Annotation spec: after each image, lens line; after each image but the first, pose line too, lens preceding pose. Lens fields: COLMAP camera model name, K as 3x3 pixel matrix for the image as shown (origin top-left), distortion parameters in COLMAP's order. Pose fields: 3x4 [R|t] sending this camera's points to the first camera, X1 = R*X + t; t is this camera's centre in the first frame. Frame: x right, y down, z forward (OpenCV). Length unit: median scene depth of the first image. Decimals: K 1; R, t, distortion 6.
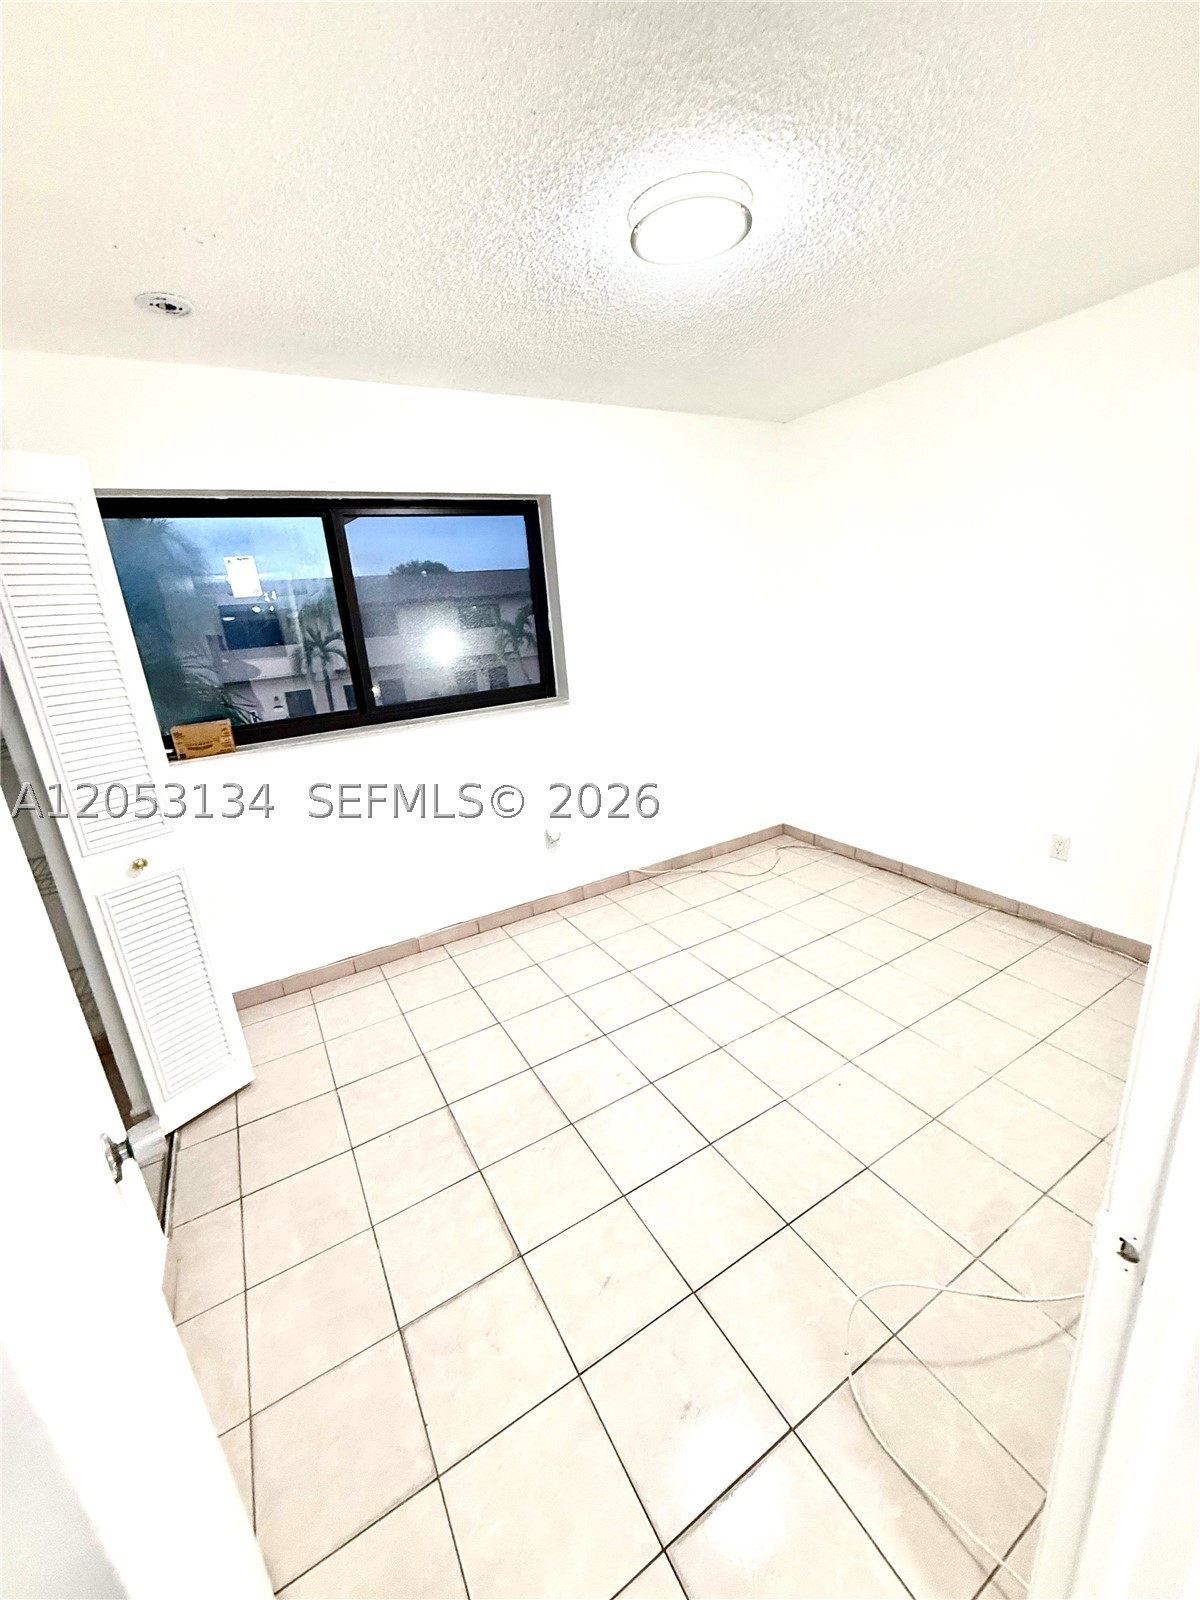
lens RADIAL K [[639.5, 0, 605.9], [0, 639.5, 801.0], [0, 0, 1]] dist [0.000572, 0.000041]
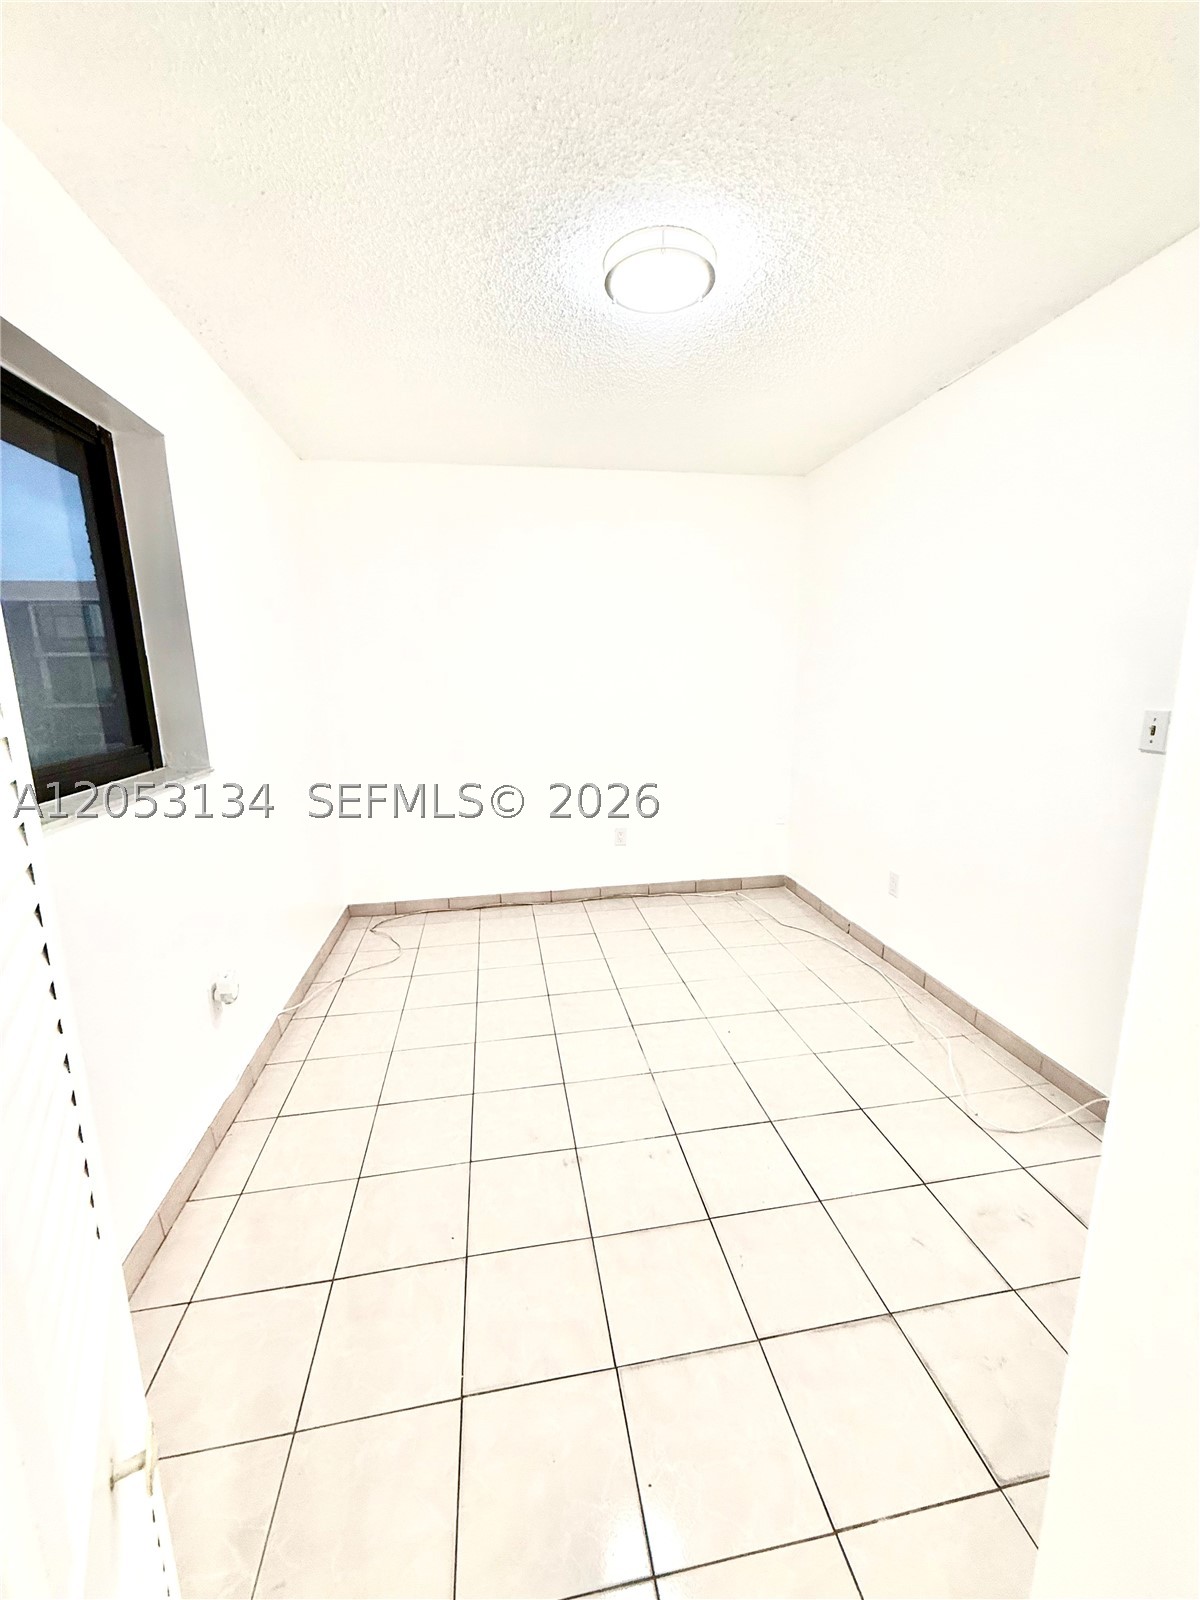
lens RADIAL K [[639.5, 0, 601.2], [0, 639.5, 791.9], [0, 0, 1]] dist [0.000572, 0.000041]
pose [[0.359590, -0.111418, 0.926435, -0.468091], [0.266115, 0.963859, 0.012628, -0.039430], [-0.894359, 0.241997, 0.376243, 0.401625]]
